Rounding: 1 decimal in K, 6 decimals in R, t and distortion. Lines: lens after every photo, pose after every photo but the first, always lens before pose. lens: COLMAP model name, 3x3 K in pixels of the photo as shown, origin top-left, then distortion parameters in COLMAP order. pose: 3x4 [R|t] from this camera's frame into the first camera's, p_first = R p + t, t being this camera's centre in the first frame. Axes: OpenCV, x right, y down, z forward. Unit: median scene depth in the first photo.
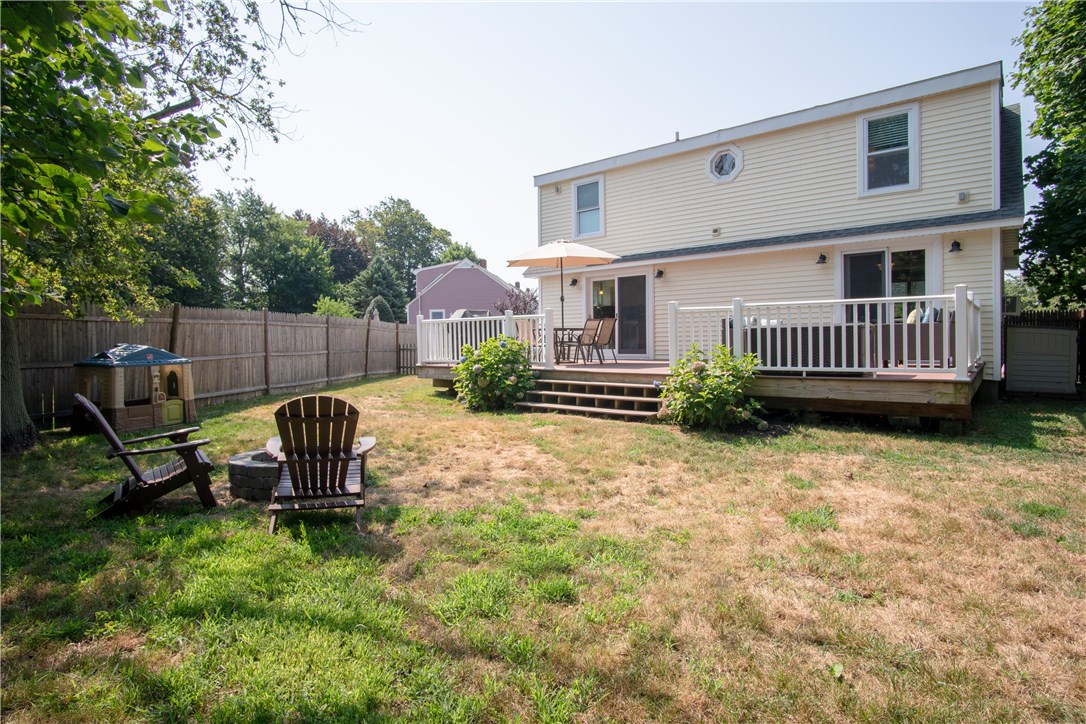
lens RADIAL K [[584.4, 0, 544.5], [0, 584.4, 340.7], [0, 0, 1]] dist [-0.002627, 0.000503]
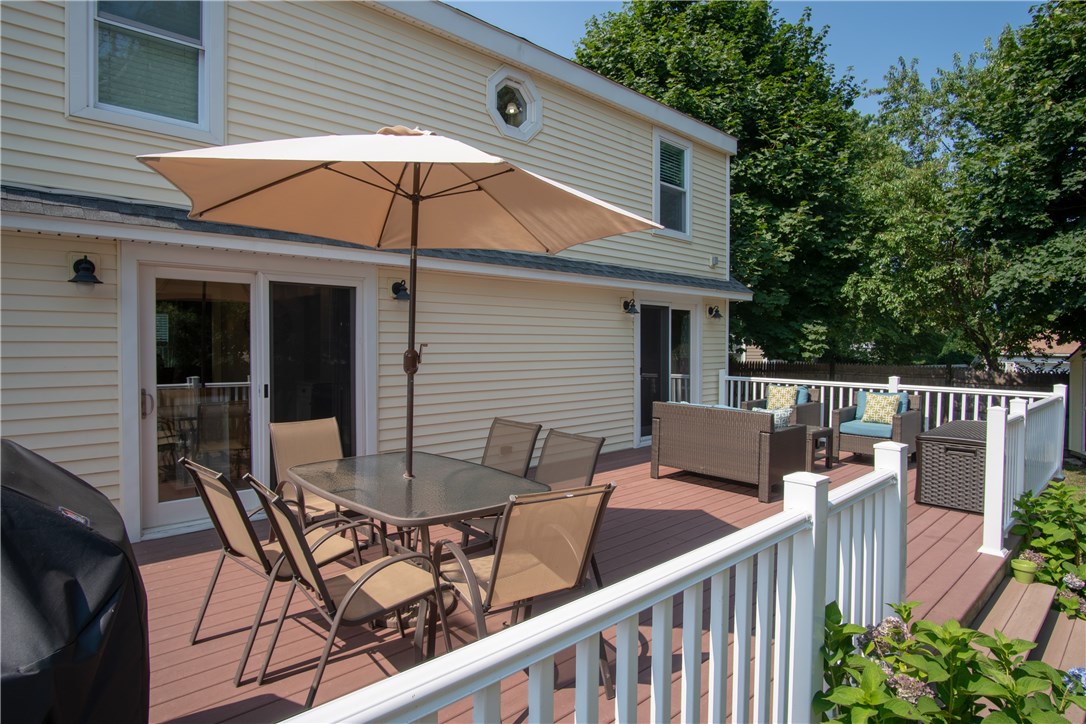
lens RADIAL K [[582.0, 0, 543.8], [0, 582.0, 351.0], [0, 0, 1]] dist [-0.004674, -0.000328]
pose [[0.153792, -0.001647, 0.988102, -0.253425], [-0.008481, 0.999960, 0.002987, -0.090250], [-0.988067, -0.008840, 0.153771, 1.033254]]
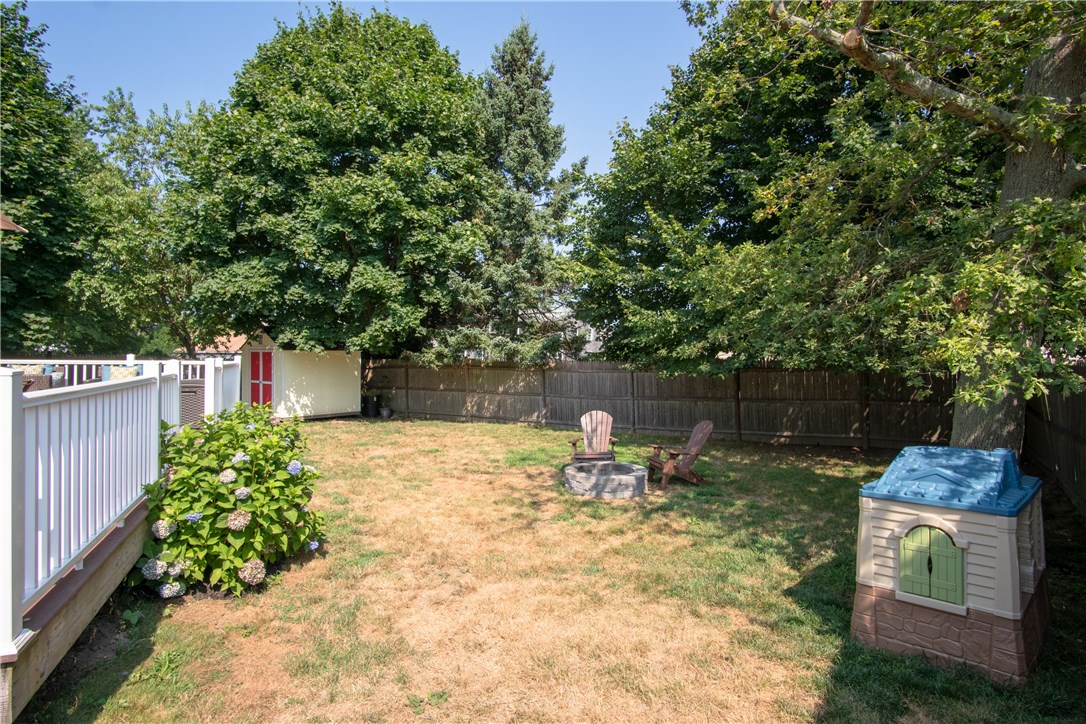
lens RADIAL K [[594.8, 0, 549.6], [0, 594.8, 344.3], [0, 0, 1]] dist [-0.004599, -0.011316]
pose [[-0.875519, 0.015585, 0.482932, -0.531074], [0.003864, 0.999674, -0.025256, -0.049999], [-0.483168, -0.020246, -0.875294, 1.224536]]
